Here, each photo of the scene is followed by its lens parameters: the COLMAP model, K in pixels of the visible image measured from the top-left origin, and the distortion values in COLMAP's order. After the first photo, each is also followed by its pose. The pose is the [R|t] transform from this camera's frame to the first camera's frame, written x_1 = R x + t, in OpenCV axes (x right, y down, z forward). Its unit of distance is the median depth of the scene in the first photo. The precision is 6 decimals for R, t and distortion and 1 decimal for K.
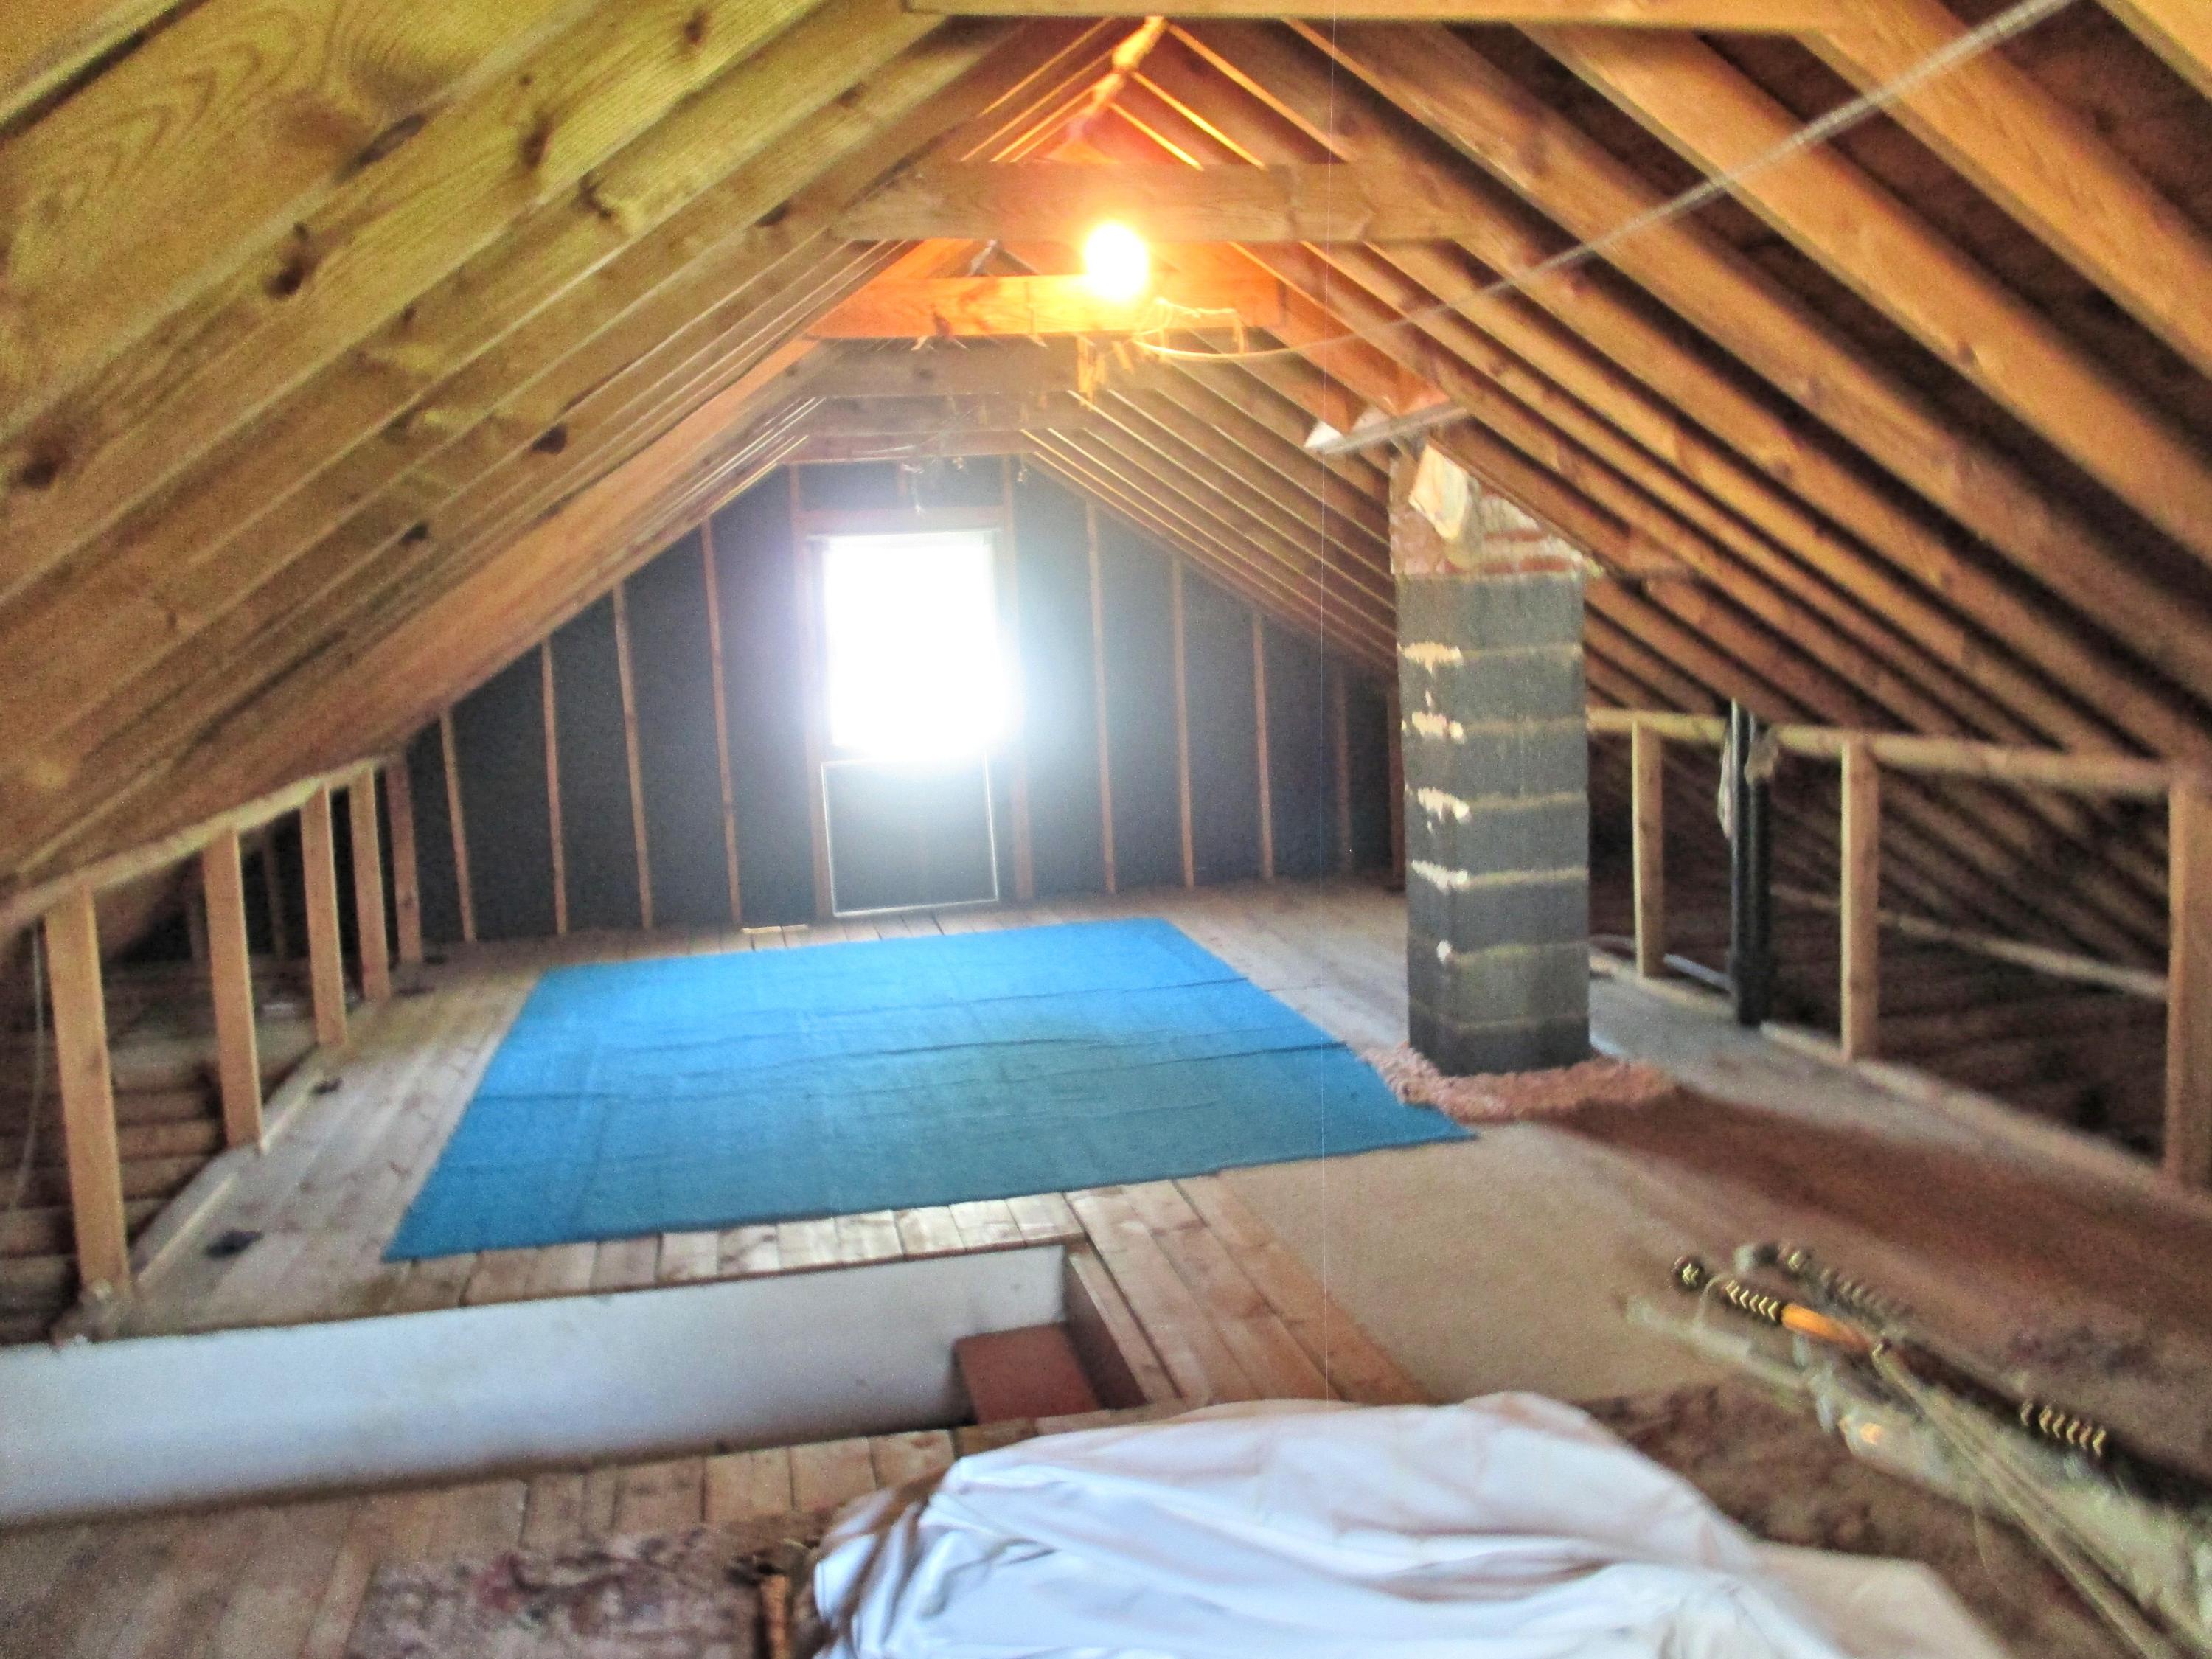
lens RADIAL K [[1825.0, 0, 1106.0], [0, 1825.0, 829.5], [0, 0, 1]] dist [-0.032675, 0.013993]
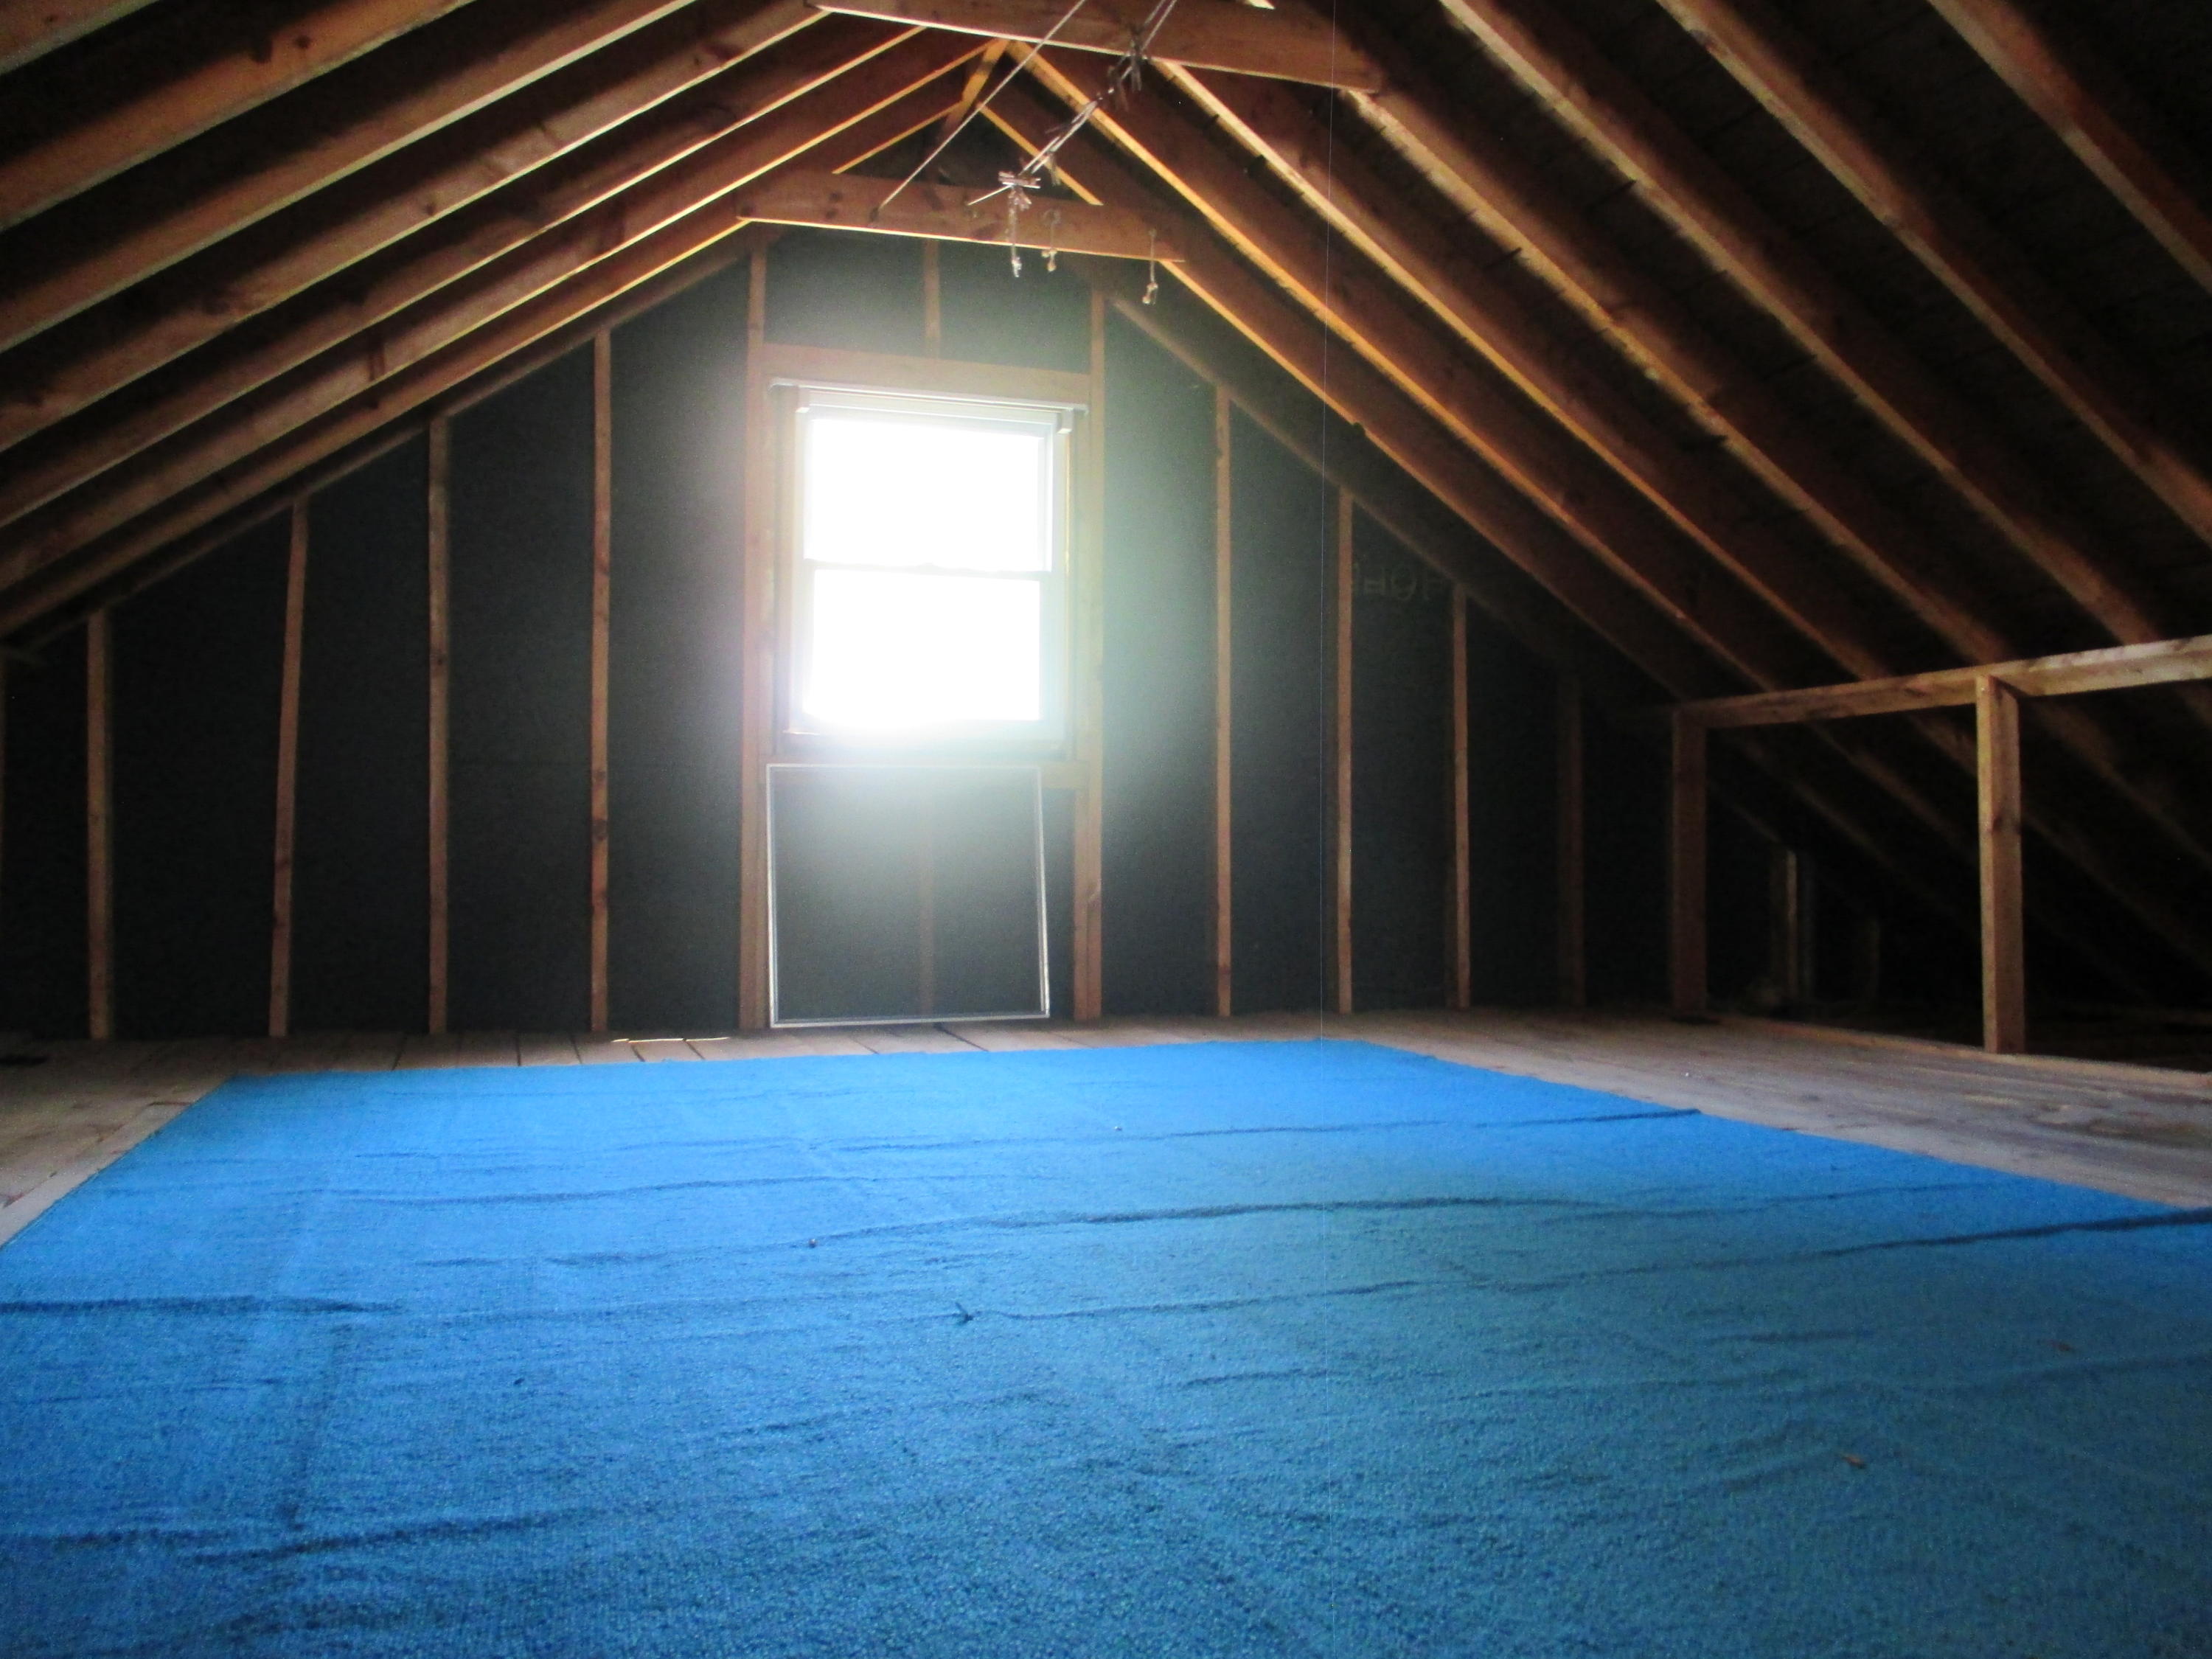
lens RADIAL K [[1825.0, 0, 1106.0], [0, 1825.0, 829.5], [0, 0, 1]] dist [-0.032675, 0.013993]
pose [[0.991676, 0.054094, 0.116844, -0.119792], [-0.036604, 0.988465, -0.146959, 0.069827], [-0.123446, 0.141459, 0.982217, 0.431443]]
